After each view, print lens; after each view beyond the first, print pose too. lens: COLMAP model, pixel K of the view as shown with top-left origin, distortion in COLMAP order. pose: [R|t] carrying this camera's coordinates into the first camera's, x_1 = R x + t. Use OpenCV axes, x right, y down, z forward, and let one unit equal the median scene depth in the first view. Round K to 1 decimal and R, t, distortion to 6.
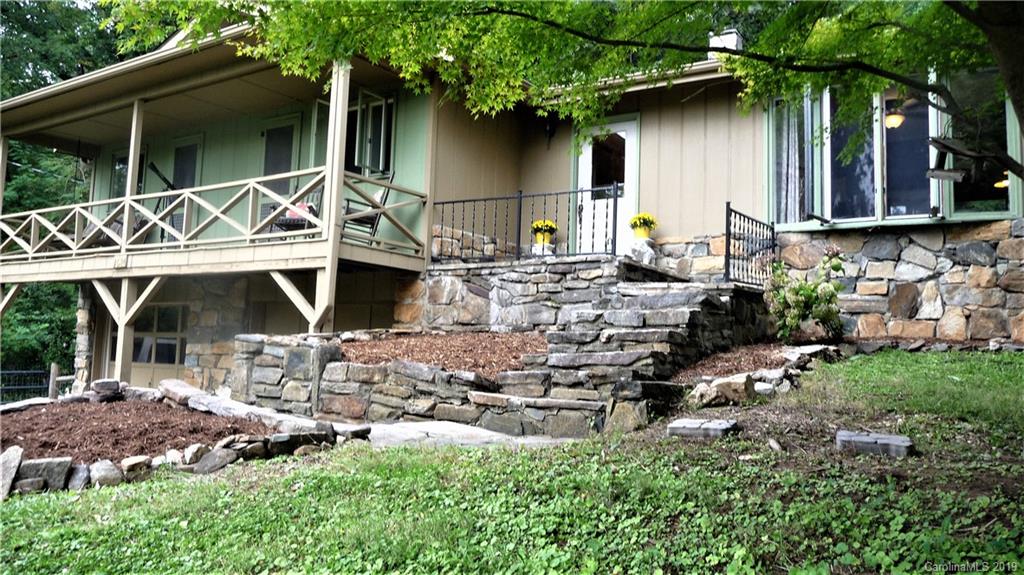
lens RADIAL K [[784.0, 0, 513.9], [0, 784.0, 285.4], [0, 0, 1]] dist [-0.035276, 0.008022]
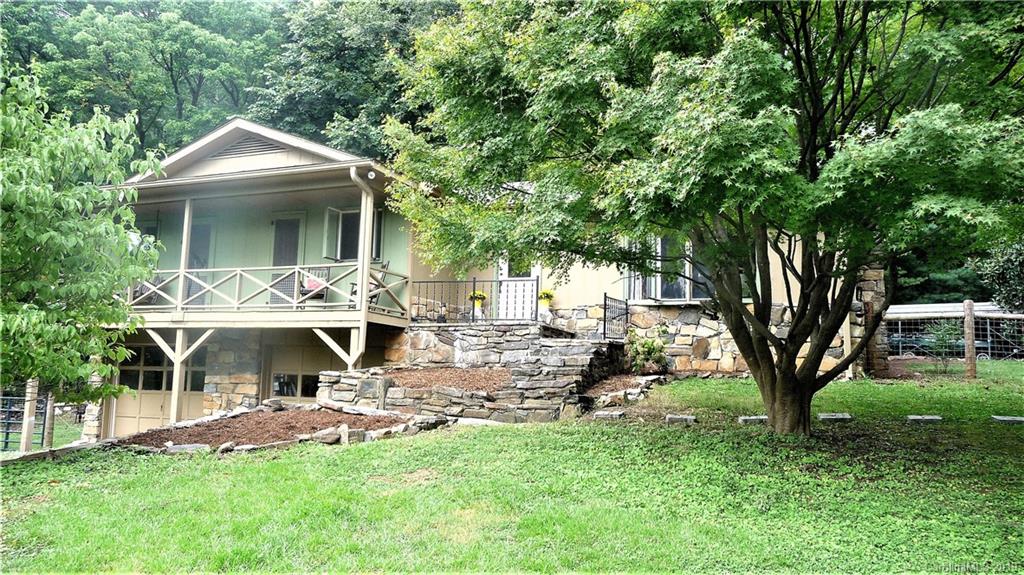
lens RADIAL K [[784.0, 0, 512.1], [0, 784.0, 288.7], [0, 0, 1]] dist [-0.035276, 0.008022]
pose [[0.978245, 0.015384, 0.206884, -0.266324], [-0.009709, 0.999549, -0.028416, -0.059499], [-0.207228, 0.025789, 0.977953, -0.608241]]
